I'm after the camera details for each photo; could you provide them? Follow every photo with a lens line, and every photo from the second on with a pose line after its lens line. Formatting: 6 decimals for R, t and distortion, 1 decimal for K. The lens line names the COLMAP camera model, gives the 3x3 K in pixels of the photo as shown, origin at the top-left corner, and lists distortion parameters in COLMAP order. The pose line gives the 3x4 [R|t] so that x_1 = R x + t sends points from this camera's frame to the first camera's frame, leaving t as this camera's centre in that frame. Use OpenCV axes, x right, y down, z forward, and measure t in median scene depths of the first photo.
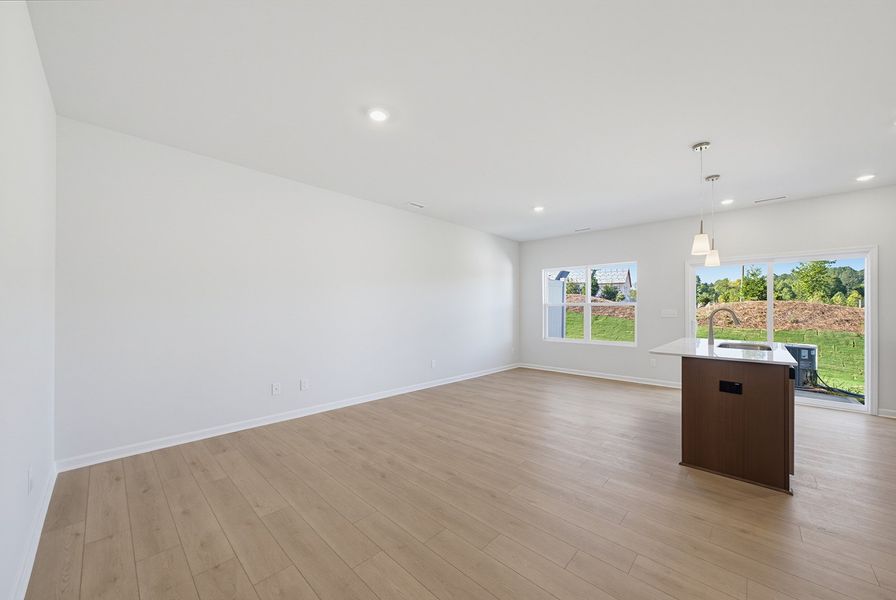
lens RADIAL K [[328.1, 0, 445.7], [0, 328.1, 308.4], [0, 0, 1]] dist [-0.001402, -0.000122]
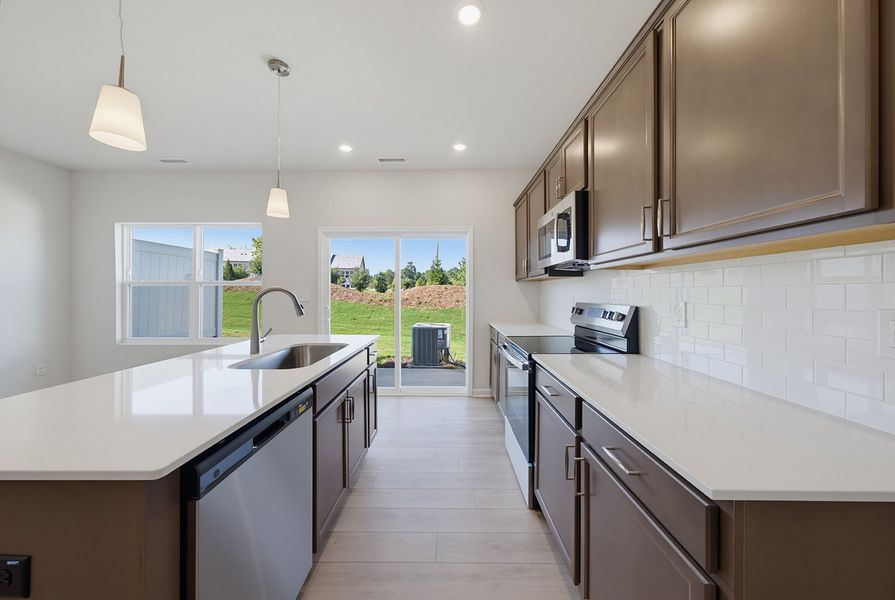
lens RADIAL K [[319.4, 0, 447.5], [0, 319.4, 300.0], [0, 0, 1]] dist [-0.043067, -0.000018]
pose [[0.730333, -0.016824, 0.682884, 0.416403], [-0.002535, 0.999623, 0.027338, 0.002343], [-0.683086, -0.021697, 0.730015, 0.236984]]
